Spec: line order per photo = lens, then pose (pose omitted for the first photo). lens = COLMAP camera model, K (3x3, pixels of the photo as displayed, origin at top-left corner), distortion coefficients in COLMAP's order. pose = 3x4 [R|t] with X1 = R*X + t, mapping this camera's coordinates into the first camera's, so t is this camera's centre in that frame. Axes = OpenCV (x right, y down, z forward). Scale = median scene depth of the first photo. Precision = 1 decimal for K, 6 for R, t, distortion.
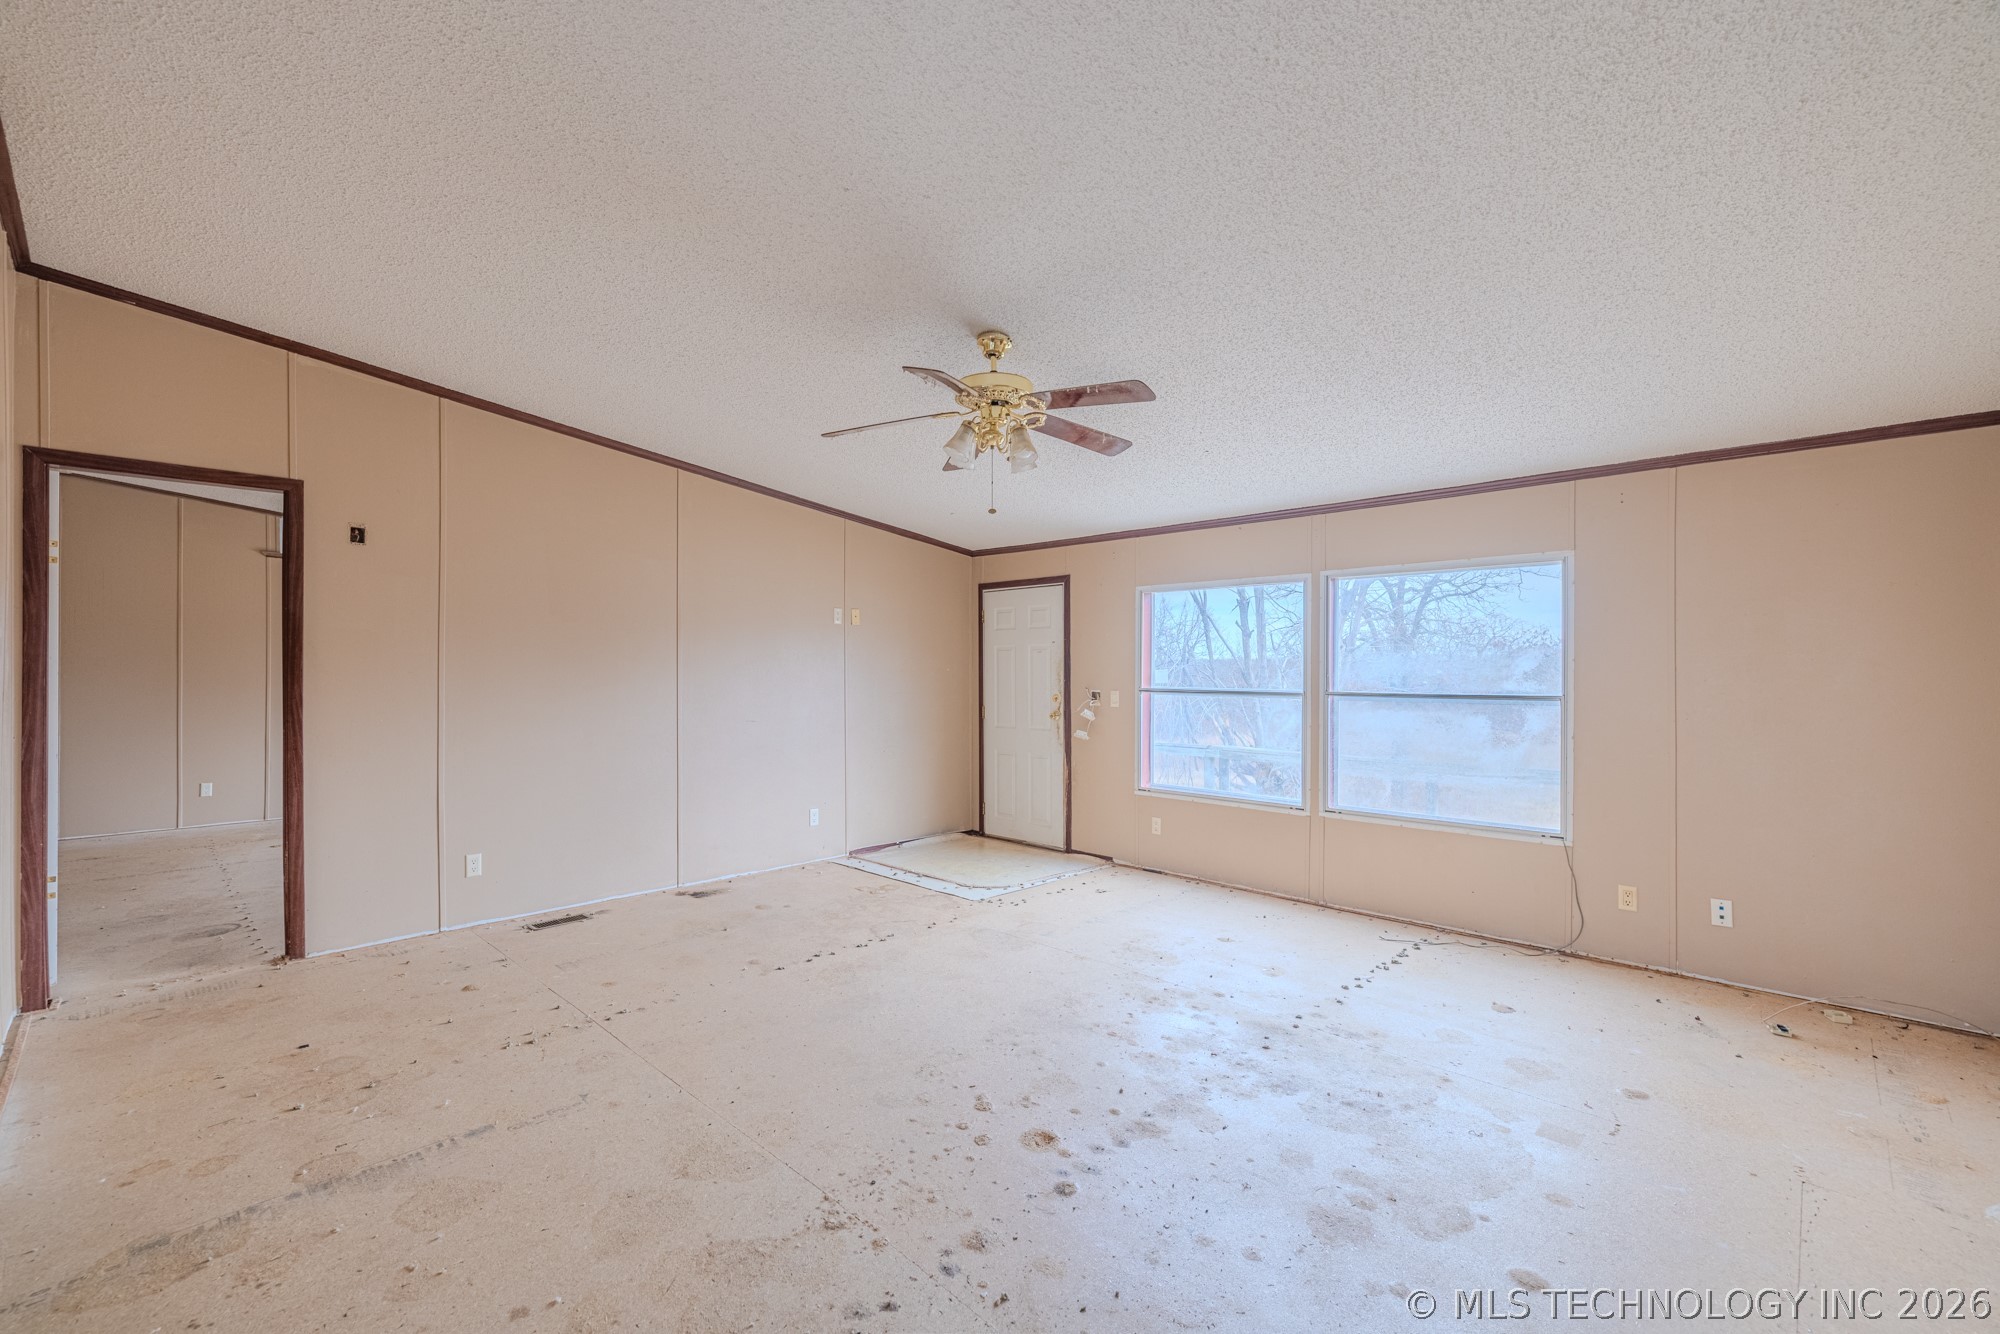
lens RADIAL K [[841.3, 0, 994.6], [0, 841.3, 671.4], [0, 0, 1]] dist [0.000387, 0.000643]
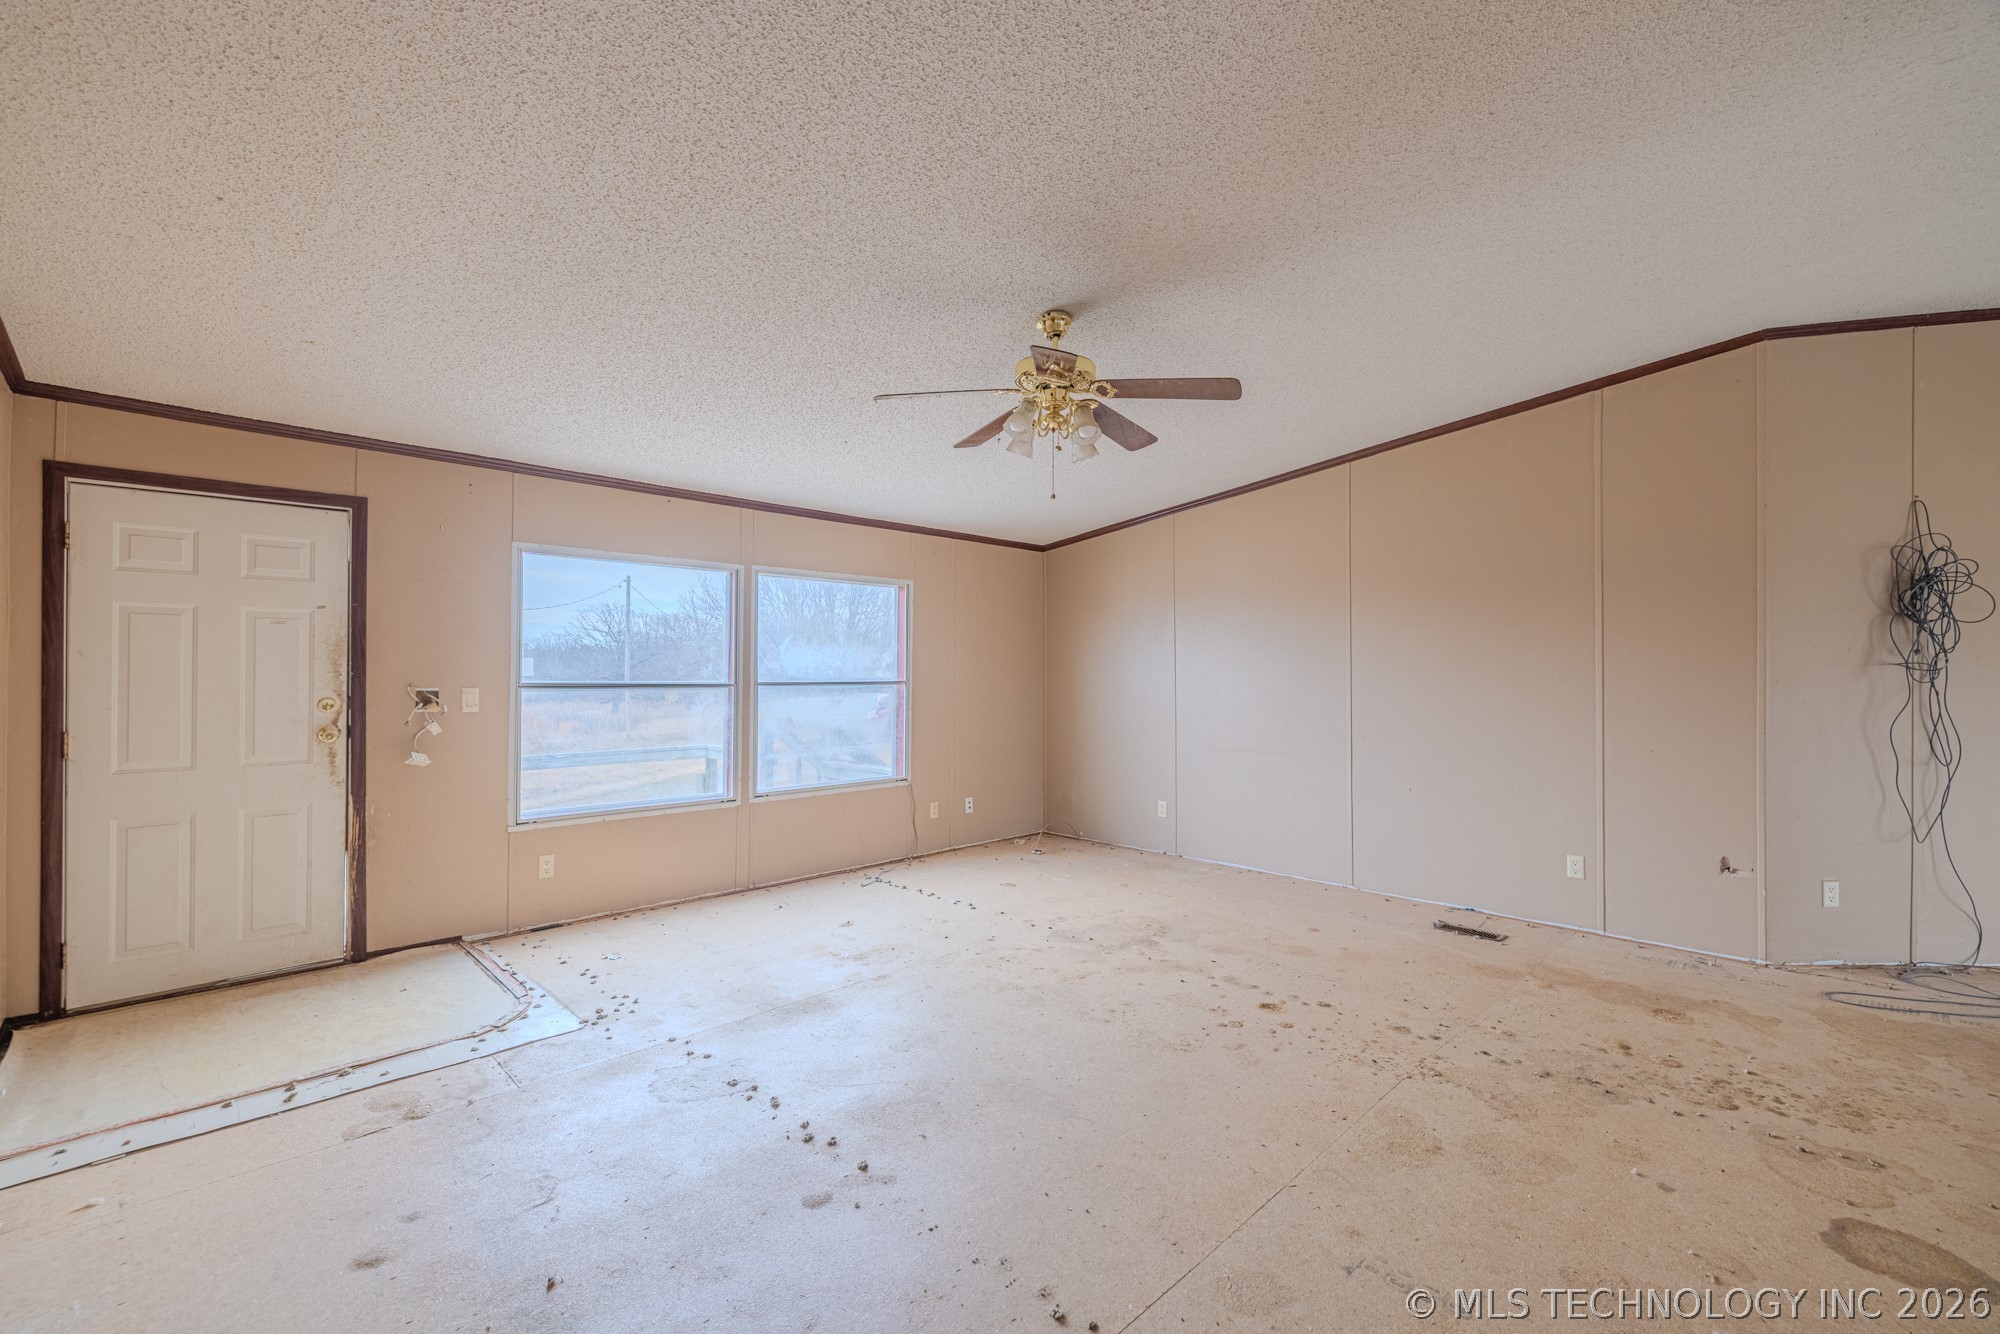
lens RADIAL K [[841.3, 0, 992.2], [0, 841.3, 667.1], [0, 0, 1]] dist [0.000387, 0.000643]
pose [[0.034140, -0.000656, 0.999417, -0.633466], [-0.006366, 0.999979, 0.000873, 0.003187], [-0.999397, -0.006392, 0.034135, 0.674141]]
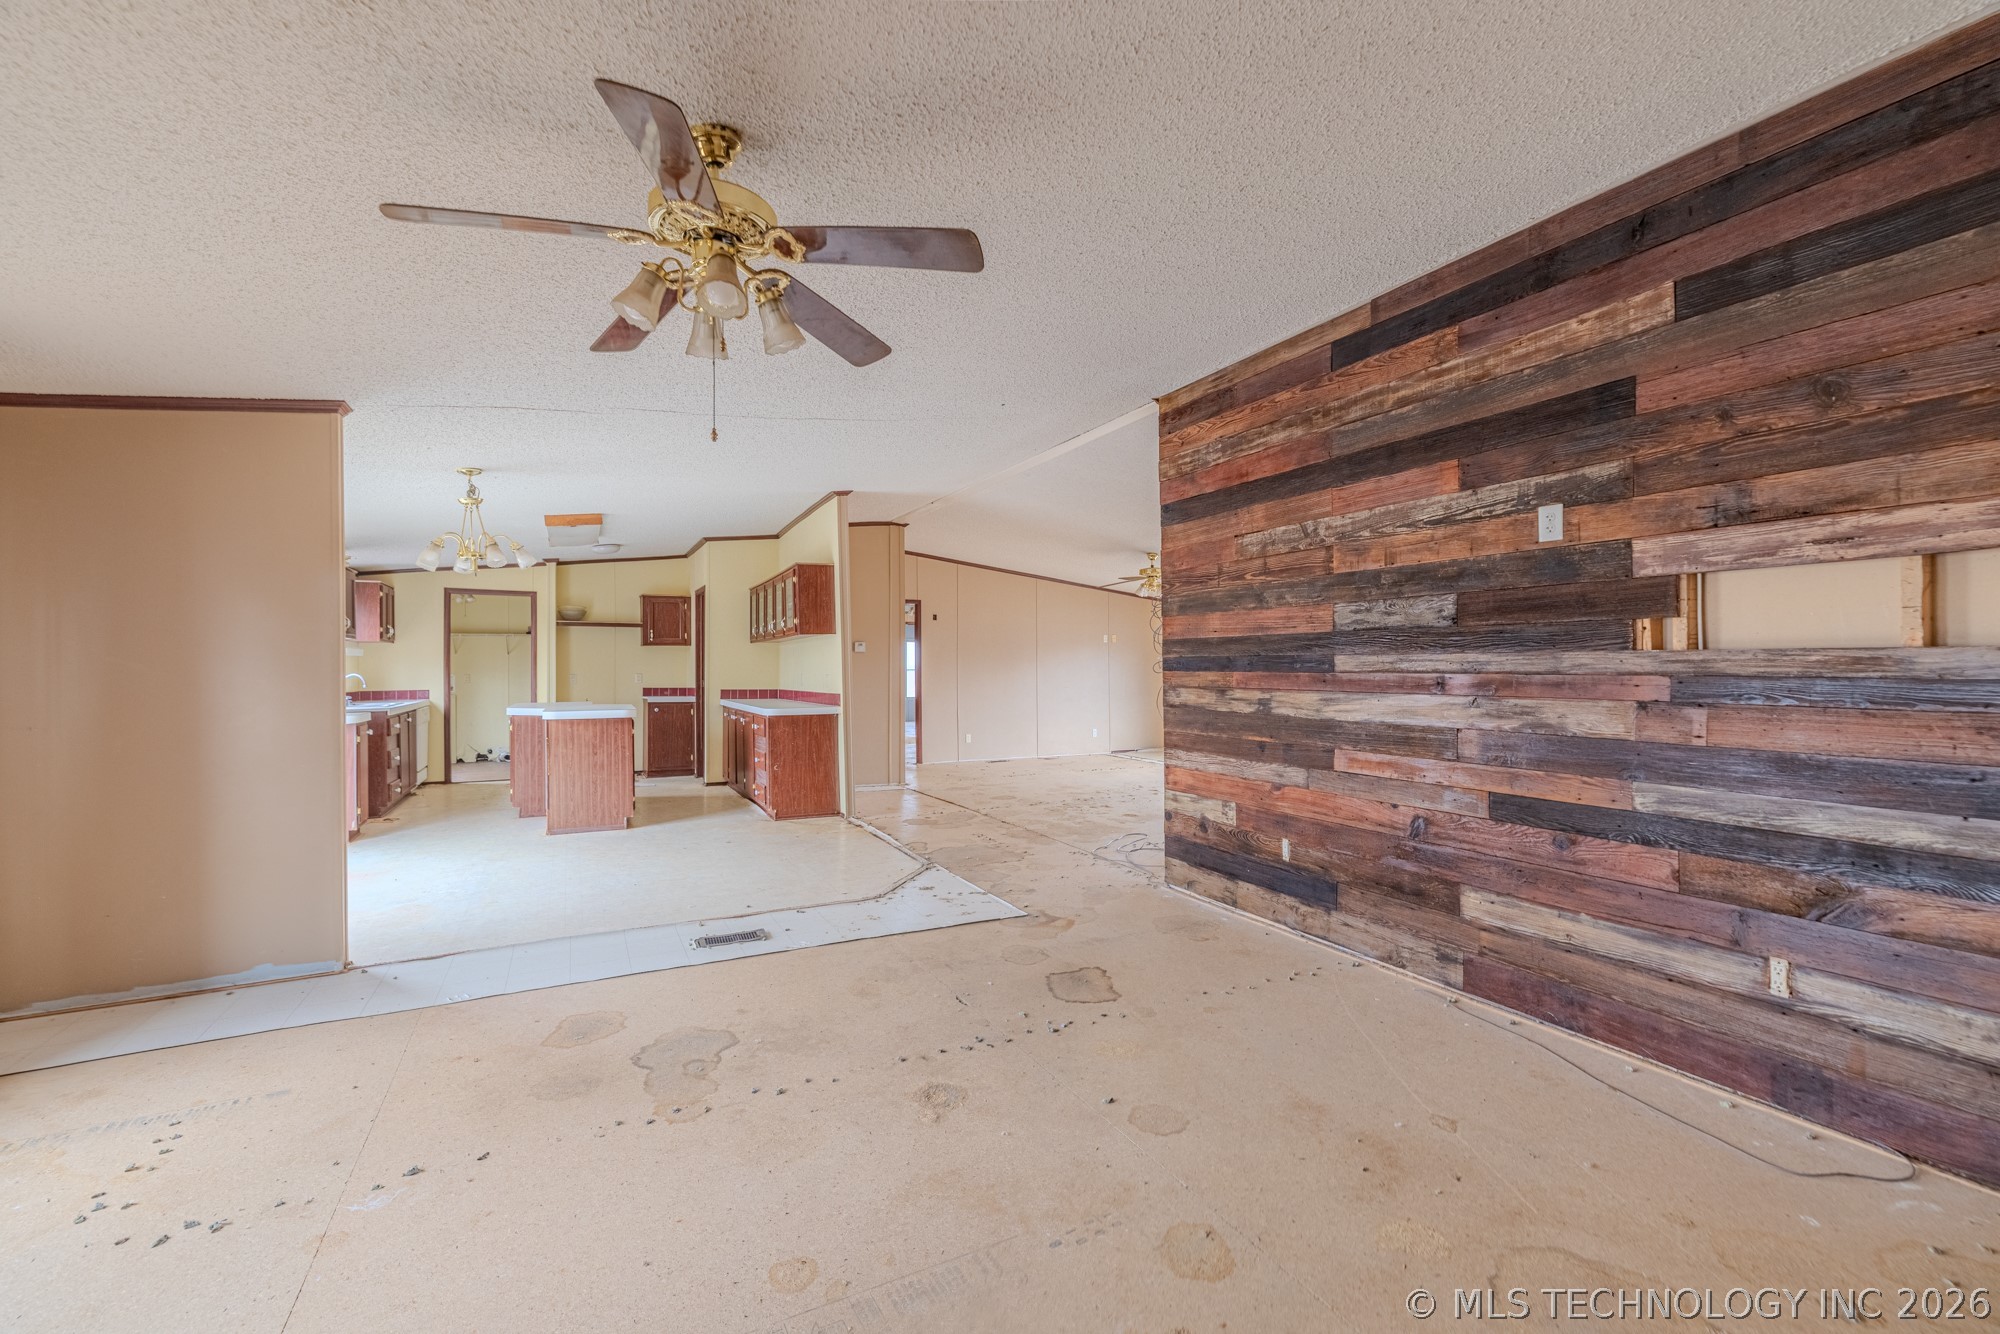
lens RADIAL K [[841.3, 0, 996.3], [0, 841.3, 668.9], [0, 0, 1]] dist [0.000387, 0.000643]
pose [[0.946902, -0.001397, -0.321518, 0.284669], [0.002875, 0.999987, 0.004122, 0.000126], [0.321509, -0.004828, 0.946894, -1.323020]]
